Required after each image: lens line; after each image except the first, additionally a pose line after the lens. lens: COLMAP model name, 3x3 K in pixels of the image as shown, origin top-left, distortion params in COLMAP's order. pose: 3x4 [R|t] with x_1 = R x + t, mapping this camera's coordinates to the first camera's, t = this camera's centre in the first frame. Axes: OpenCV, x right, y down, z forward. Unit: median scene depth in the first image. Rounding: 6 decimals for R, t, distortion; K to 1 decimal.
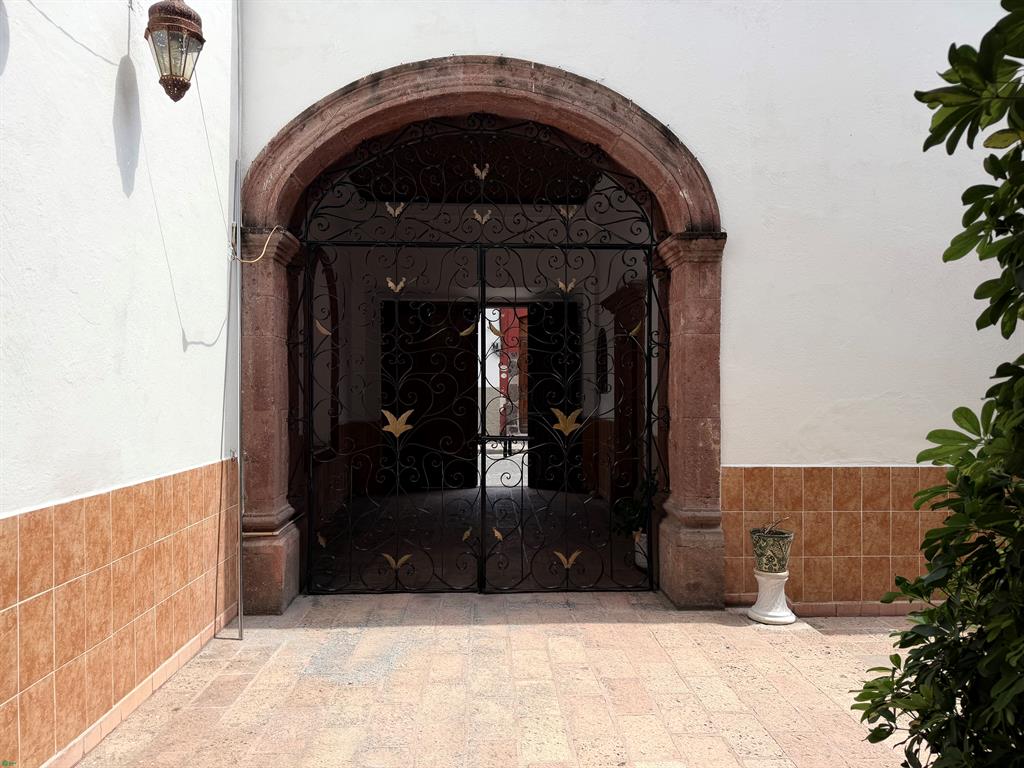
lens RADIAL K [[727.6, 0, 511.6], [0, 727.6, 386.2], [0, 0, 1]] dist [0.032251, -0.047592]
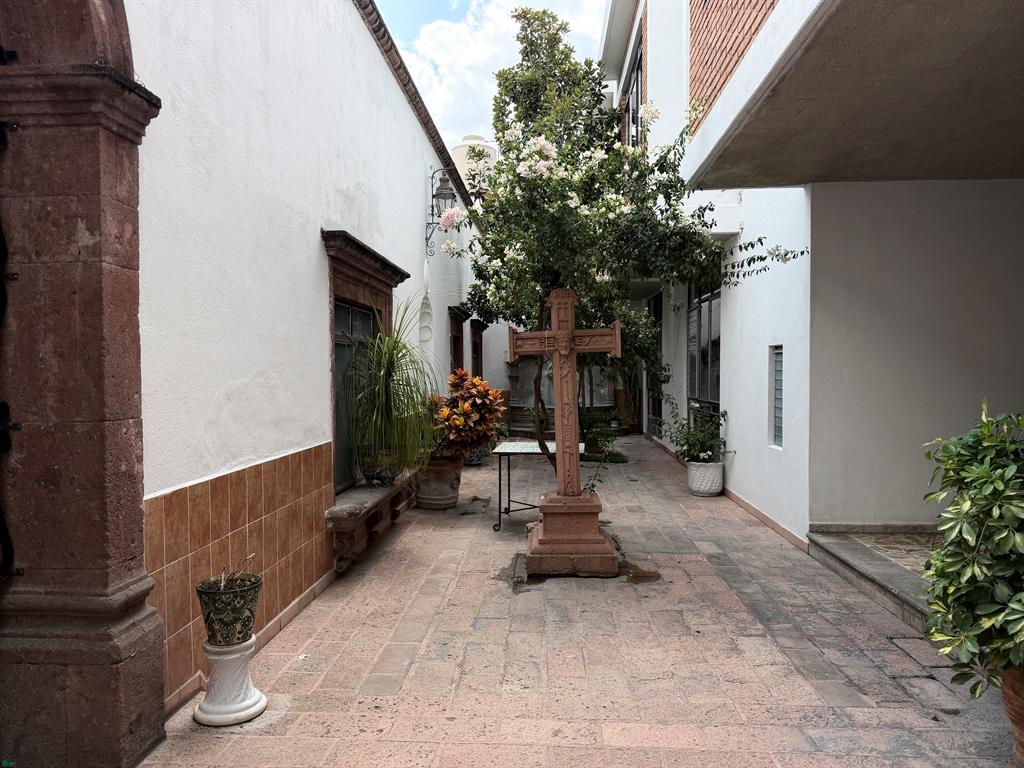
lens RADIAL K [[727.6, 0, 511.6], [0, 727.6, 387.1], [0, 0, 1]] dist [0.032251, -0.047592]
pose [[0.105525, -0.027504, 0.994036, -0.259757], [-0.003478, 0.999601, 0.028027, 0.002638], [-0.994411, -0.006414, 0.105388, 0.647412]]
